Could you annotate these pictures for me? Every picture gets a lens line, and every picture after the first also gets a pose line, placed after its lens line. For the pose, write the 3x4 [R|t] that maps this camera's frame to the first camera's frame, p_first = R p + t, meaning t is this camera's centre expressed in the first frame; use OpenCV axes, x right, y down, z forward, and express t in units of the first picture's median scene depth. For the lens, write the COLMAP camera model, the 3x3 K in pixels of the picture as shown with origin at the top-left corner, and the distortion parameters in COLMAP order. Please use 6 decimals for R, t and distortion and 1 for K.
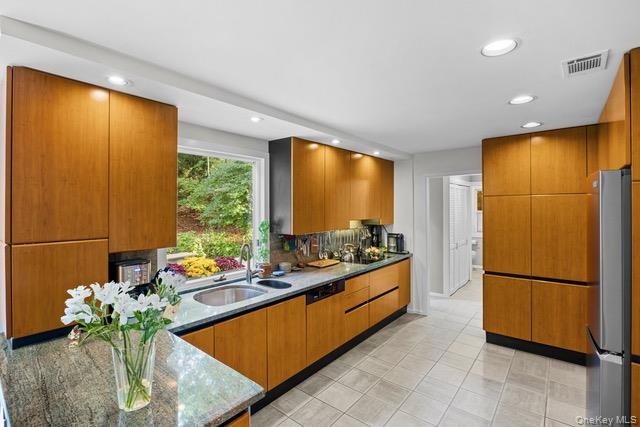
lens RADIAL K [[297.8, 0, 320.0], [0, 297.8, 213.5], [0, 0, 1]] dist [-0.001884, -0.000632]
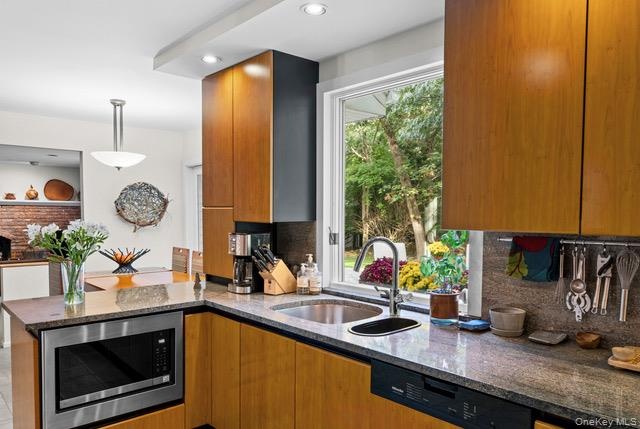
lens RADIAL K [[474.5, 0, 320.8], [0, 474.5, 235.9], [0, 0, 1]] dist [-0.005836, -0.004883]
pose [[-0.157872, 0.057108, -0.985807, 0.542384], [-0.016246, 0.998041, 0.060418, 0.045782], [0.987326, 0.025554, -0.156635, 0.919990]]
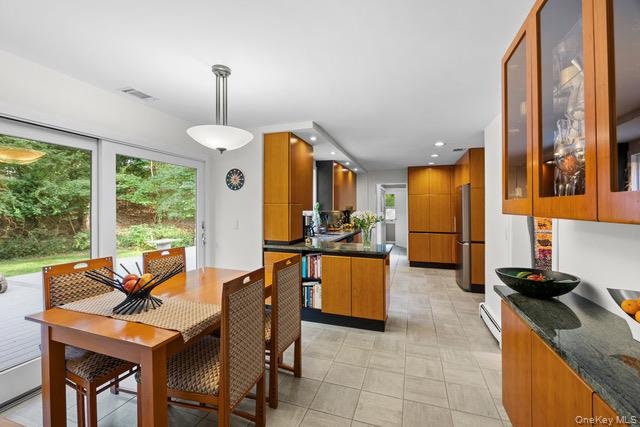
lens RADIAL K [[269.7, 0, 318.5], [0, 269.7, 208.3], [0, 0, 1]] dist [-0.001465, -0.000375]
pose [[0.940178, 0.015645, 0.340324, -0.758816], [-0.007321, 0.999642, -0.025729, 0.099798], [-0.340605, 0.021699, 0.939956, -0.601053]]
